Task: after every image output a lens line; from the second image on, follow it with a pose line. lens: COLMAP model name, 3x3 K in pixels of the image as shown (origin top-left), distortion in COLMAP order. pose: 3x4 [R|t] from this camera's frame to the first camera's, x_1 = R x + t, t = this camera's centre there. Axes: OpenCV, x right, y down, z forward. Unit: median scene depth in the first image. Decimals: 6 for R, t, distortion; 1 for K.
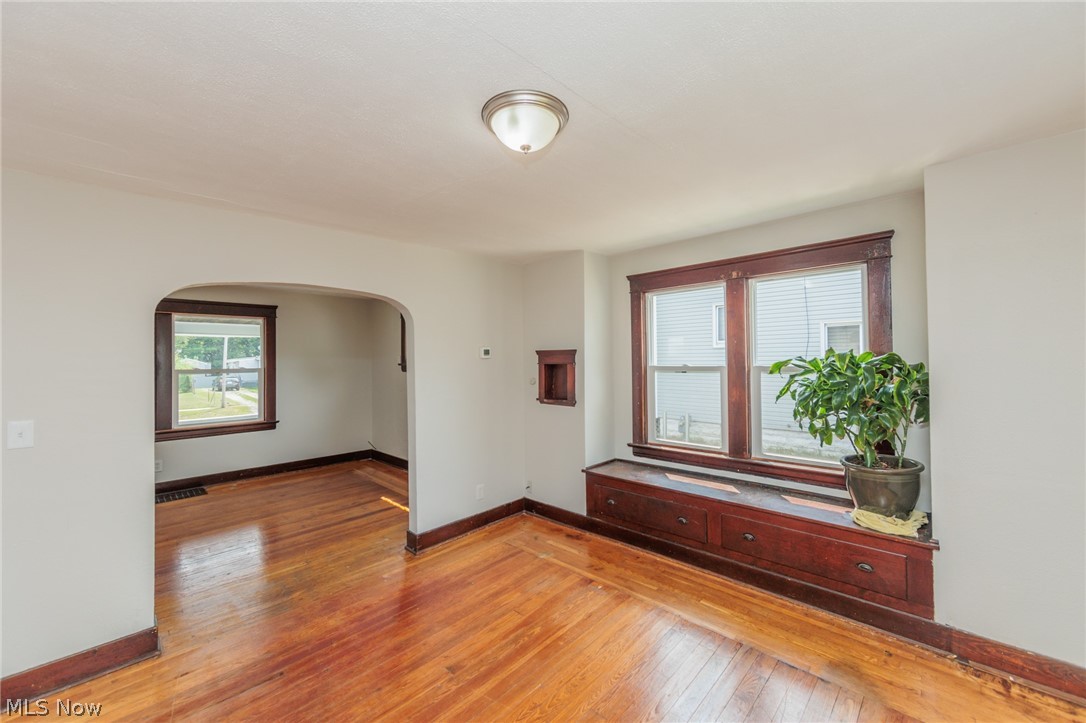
lens RADIAL K [[425.9, 0, 541.3], [0, 425.9, 360.1], [0, 0, 1]] dist [0.002833, -0.000840]
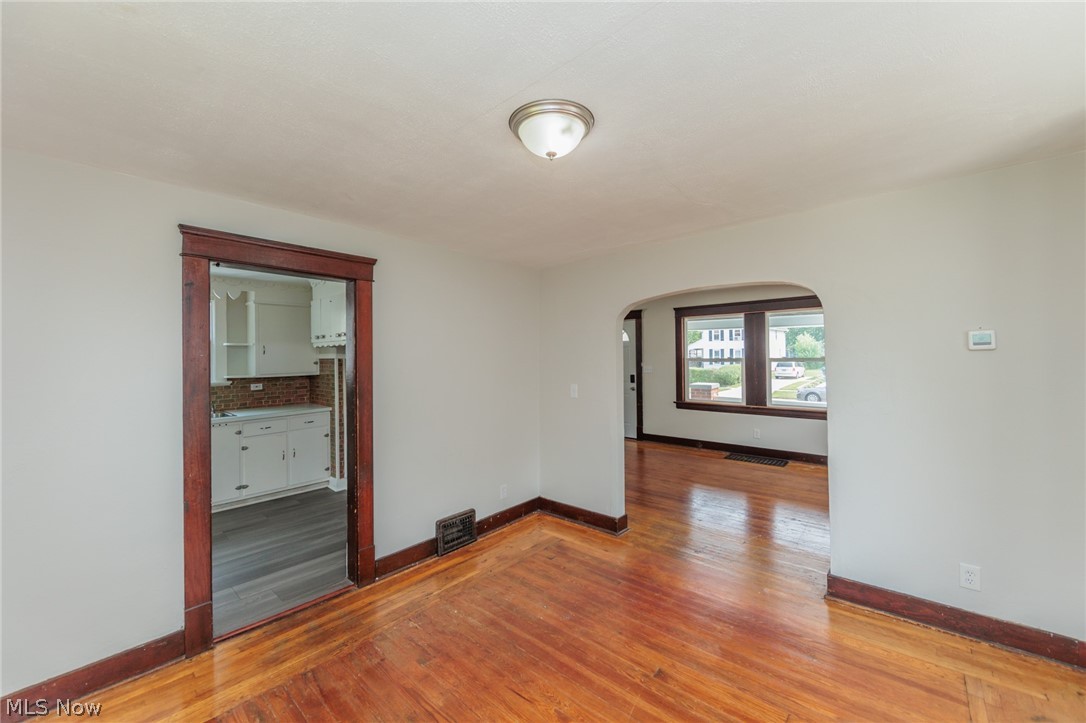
lens RADIAL K [[425.9, 0, 542.0], [0, 425.9, 352.5], [0, 0, 1]] dist [0.002833, -0.000840]
pose [[0.042829, 0.004412, -0.999073, 0.668699], [0.017426, 0.999835, 0.005162, -0.021684], [0.998930, -0.017631, 0.042746, 0.618816]]
